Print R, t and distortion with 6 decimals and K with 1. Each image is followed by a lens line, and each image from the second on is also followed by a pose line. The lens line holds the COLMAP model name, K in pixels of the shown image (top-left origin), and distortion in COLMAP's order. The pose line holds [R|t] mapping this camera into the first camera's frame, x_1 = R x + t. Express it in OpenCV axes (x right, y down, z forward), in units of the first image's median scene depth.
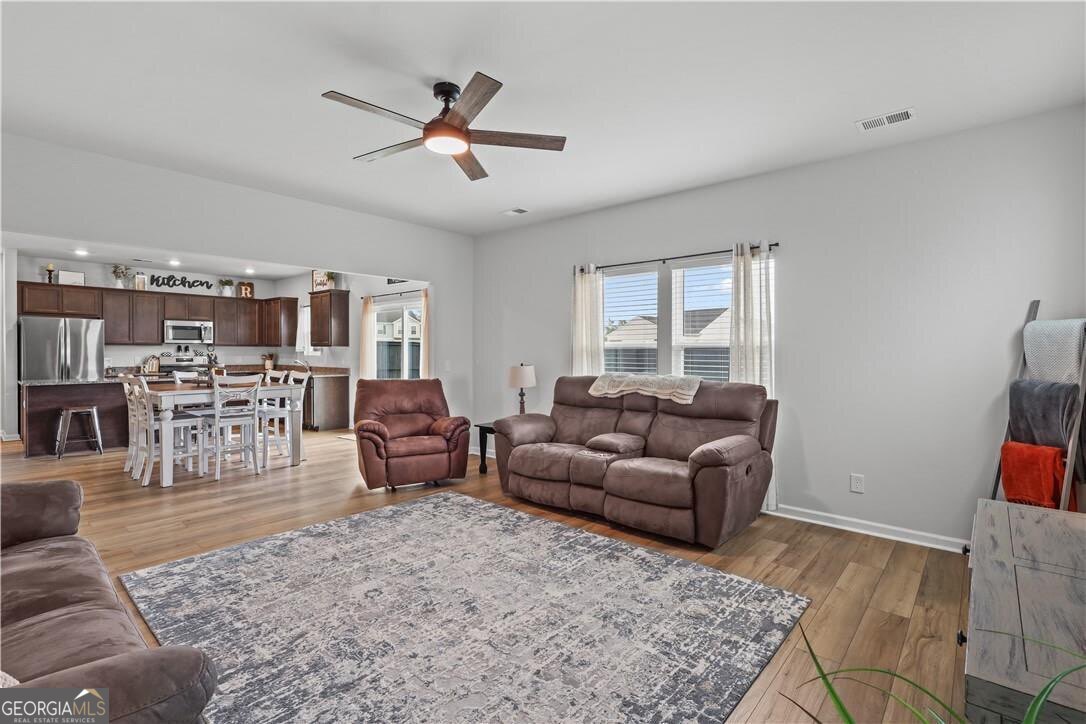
lens RADIAL K [[507.0, 0, 543.7], [0, 507.0, 350.6], [0, 0, 1]] dist [-0.000936, 0.000244]
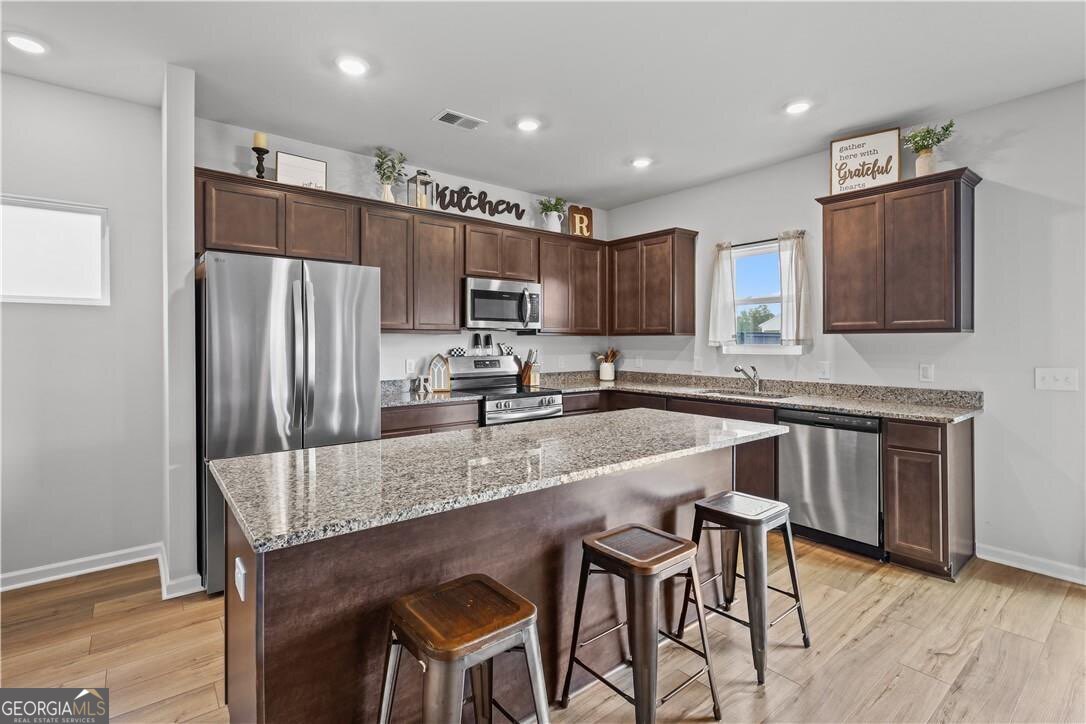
lens RADIAL K [[514.8, 0, 549.0], [0, 514.8, 342.2], [0, 0, 1]] dist [0.001114, -0.000332]
pose [[0.984480, -0.001774, -0.175488, -0.574924], [0.001671, 0.999998, -0.000734, -0.001374], [0.175489, 0.000429, 0.984481, 0.539811]]
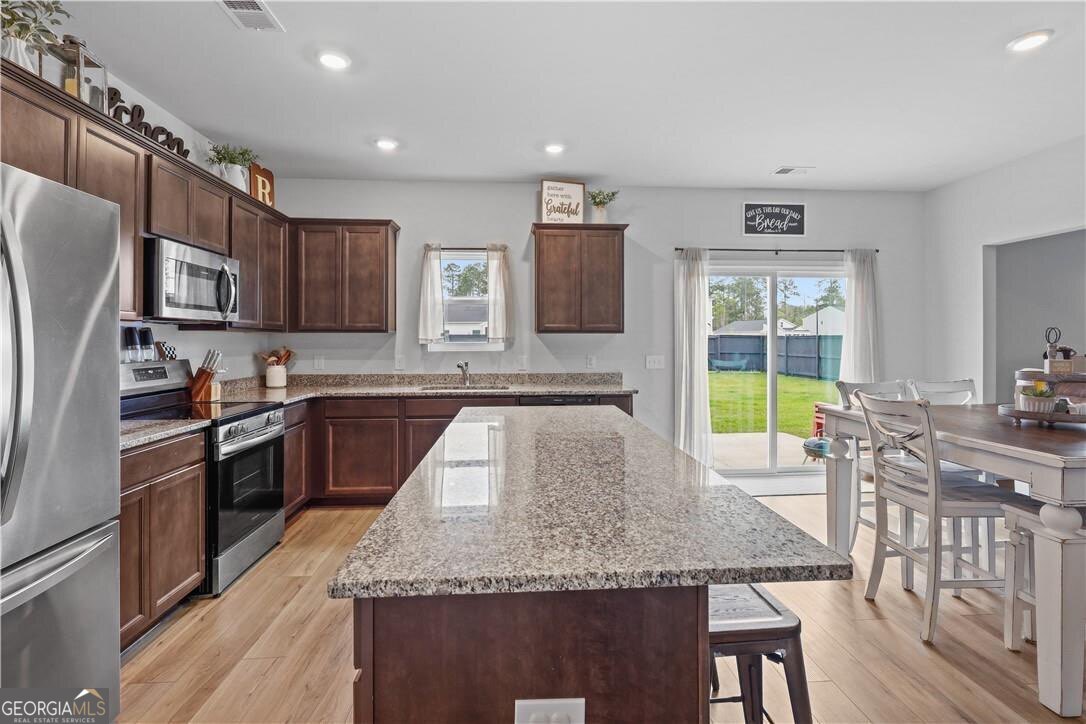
lens RADIAL K [[514.8, 0, 549.0], [0, 514.8, 342.2], [0, 0, 1]] dist [0.001114, -0.000332]
pose [[0.703677, -0.005923, 0.710496, -0.775021], [0.002705, 0.999980, 0.005657, -0.001994], [-0.710515, -0.002059, 0.703679, 0.613581]]
